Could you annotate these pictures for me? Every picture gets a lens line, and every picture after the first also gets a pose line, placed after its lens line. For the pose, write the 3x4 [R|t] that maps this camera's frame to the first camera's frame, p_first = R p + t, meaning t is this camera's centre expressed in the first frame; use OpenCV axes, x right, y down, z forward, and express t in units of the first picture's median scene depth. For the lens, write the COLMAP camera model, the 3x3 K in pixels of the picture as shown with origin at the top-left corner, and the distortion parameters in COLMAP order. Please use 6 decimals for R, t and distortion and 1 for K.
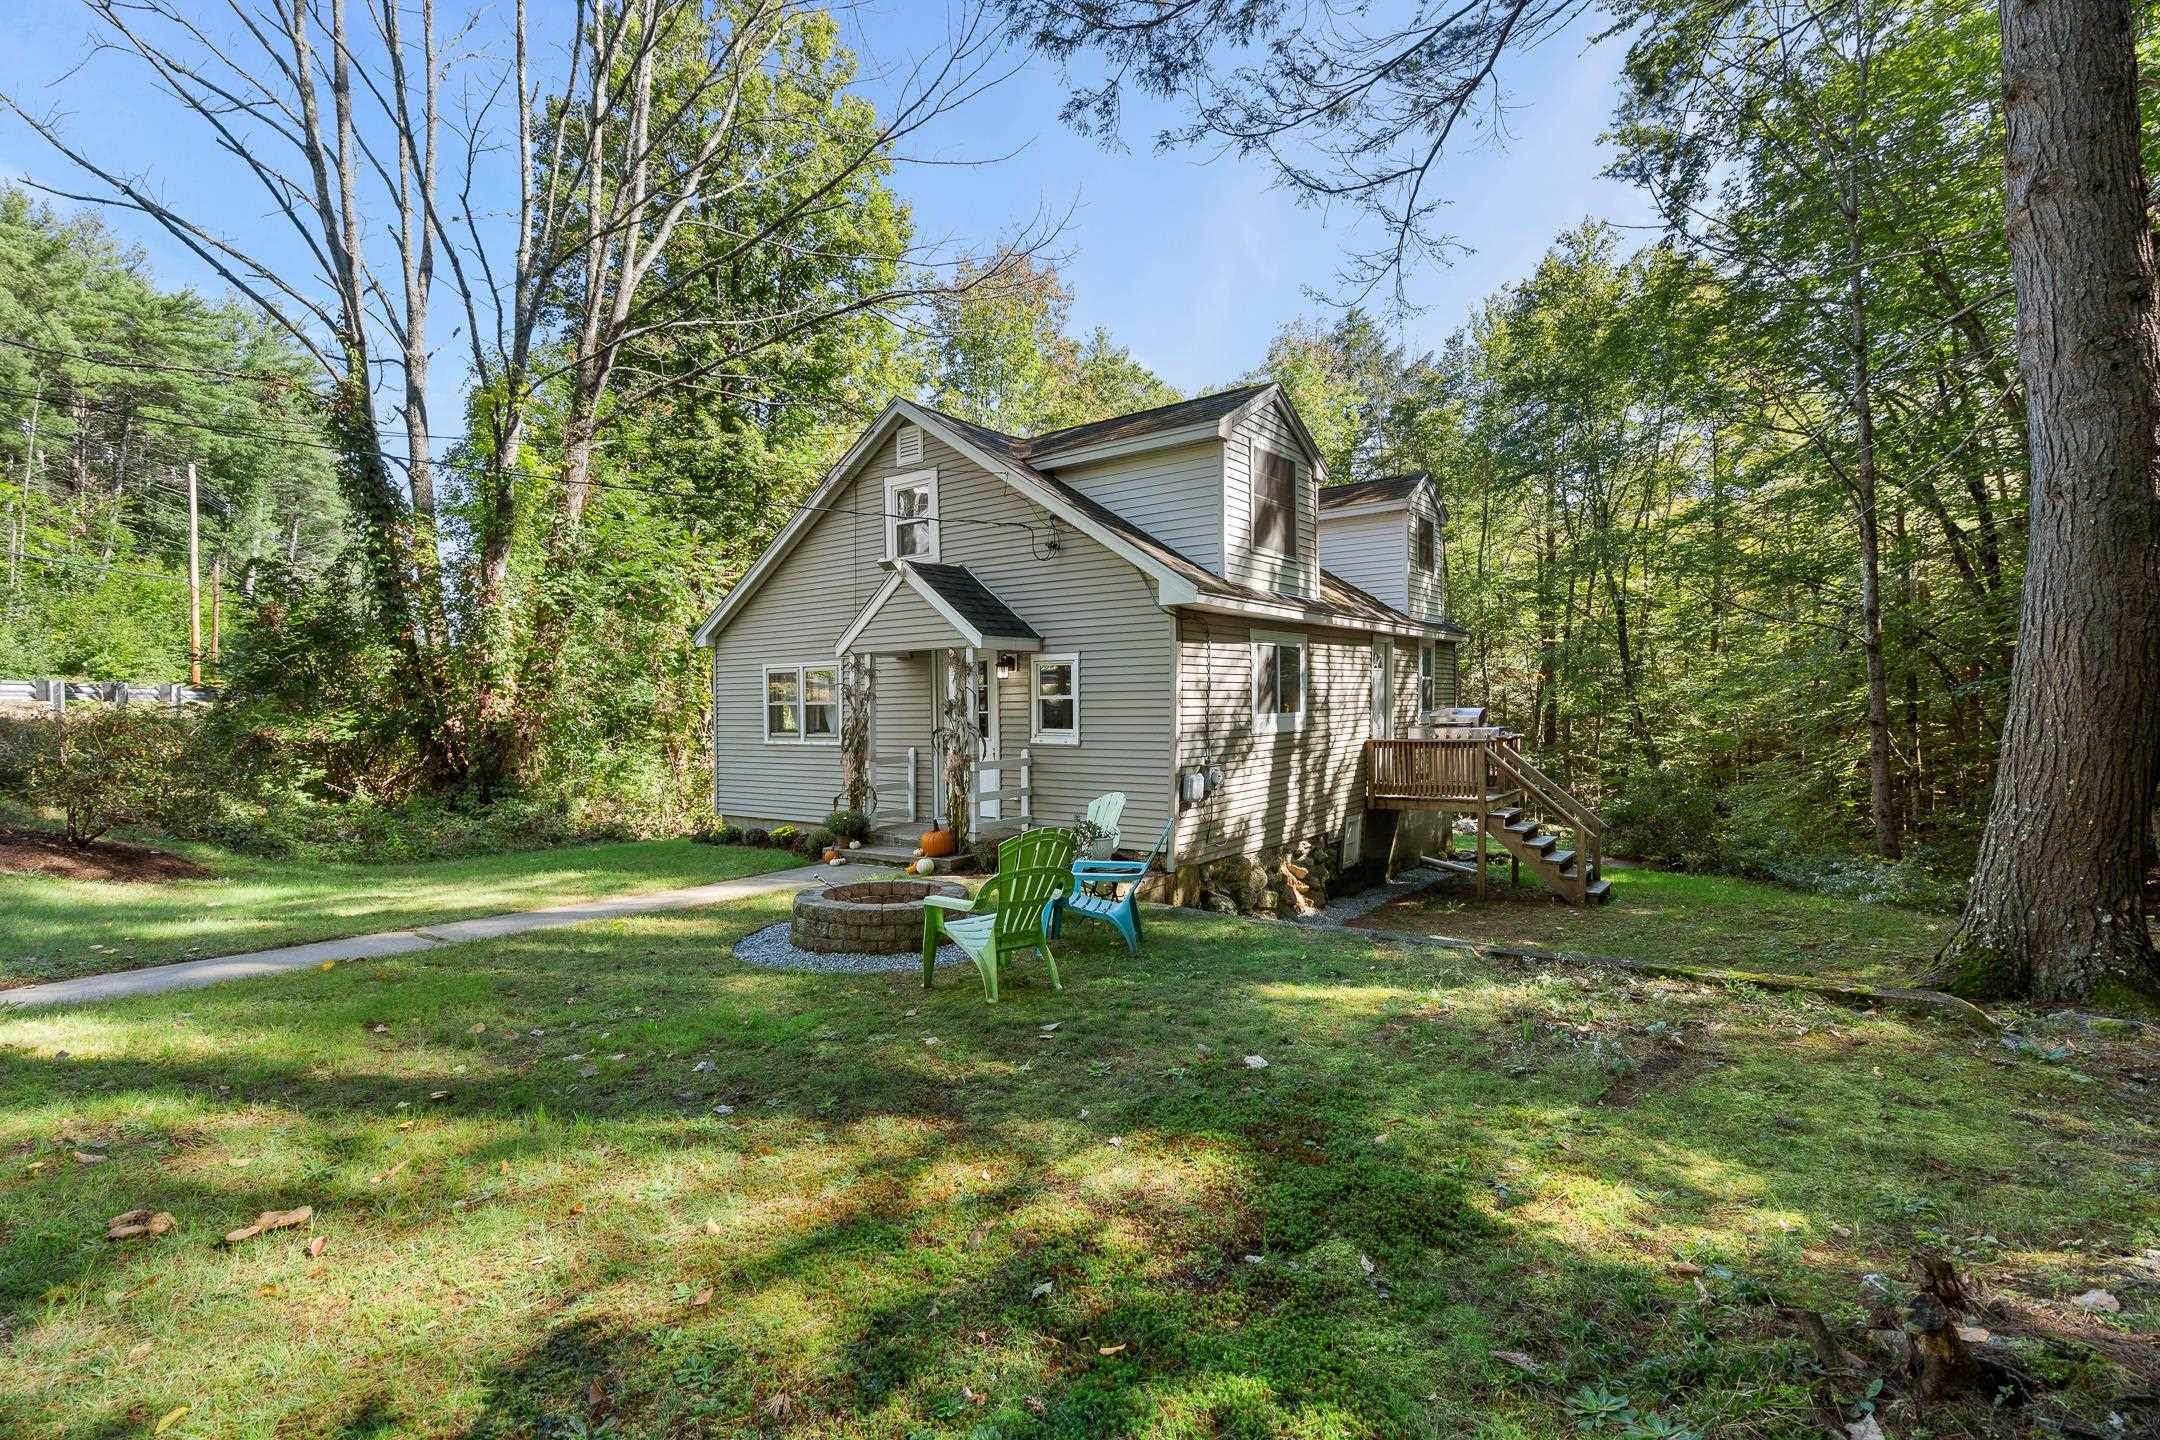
lens RADIAL K [[996.1, 0, 1080.0], [0, 996.1, 720.0], [0, 0, 1]] dist [-0.000970, -0.000082]
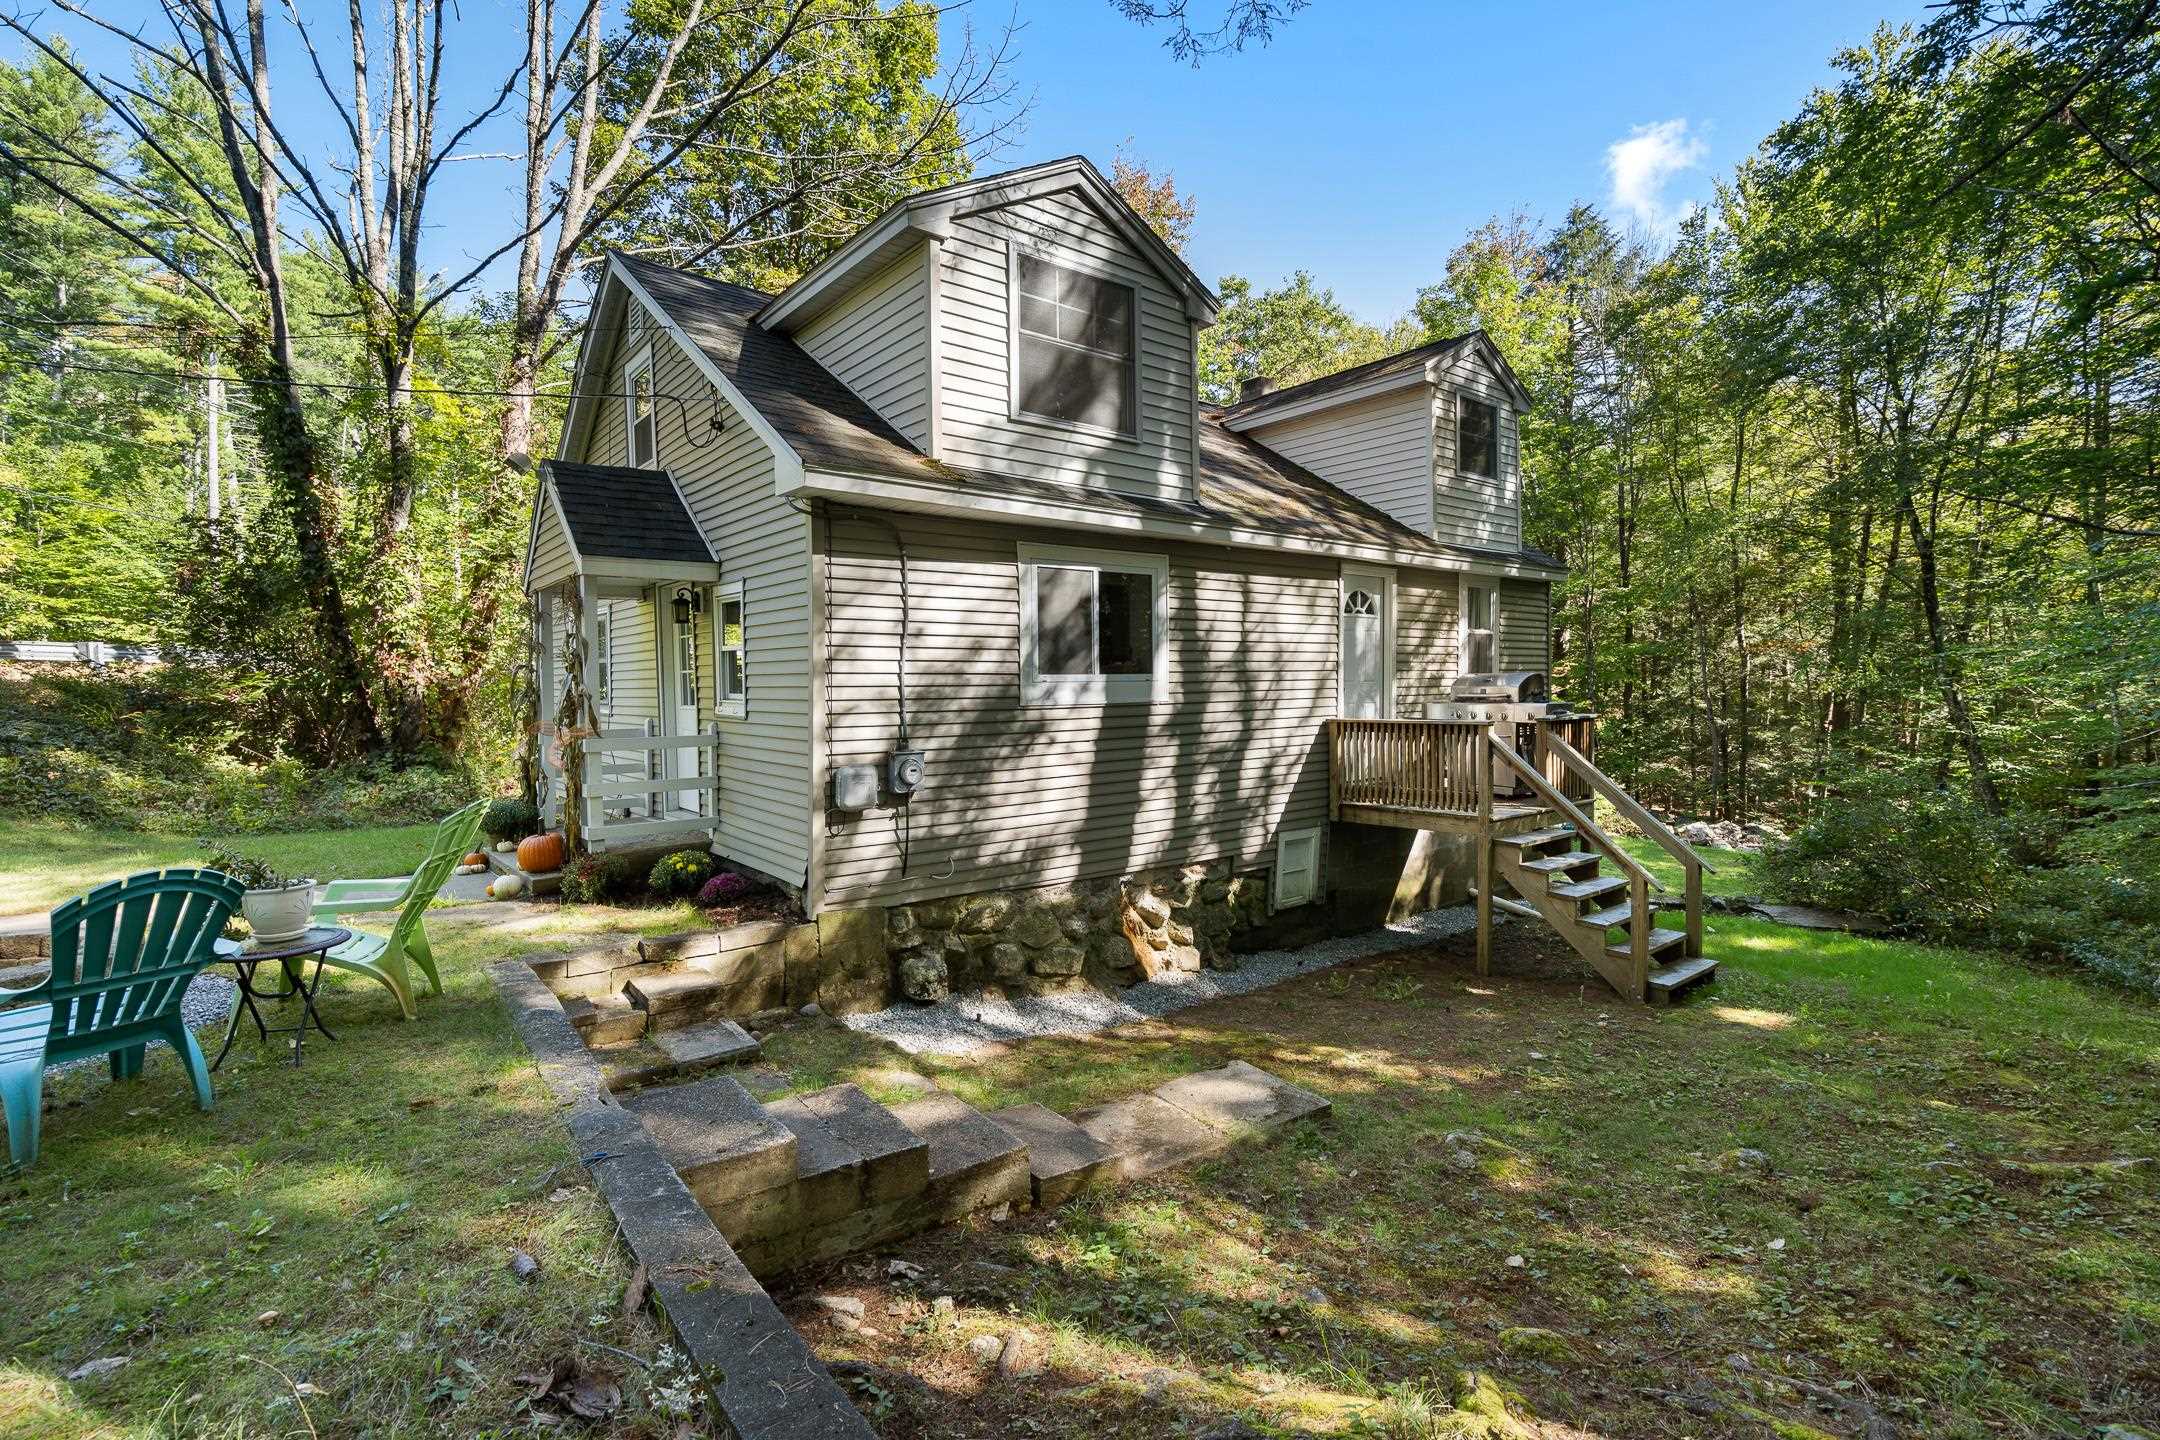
lens RADIAL K [[993.1, 0, 1074.0], [0, 993.1, 694.7], [0, 0, 1]] dist [-0.001022, 0.001310]
pose [[0.967362, 0.009933, -0.253205, 0.303990], [-0.010538, 0.999944, -0.001034, 0.006521], [0.253181, 0.003668, 0.967412, 0.320455]]
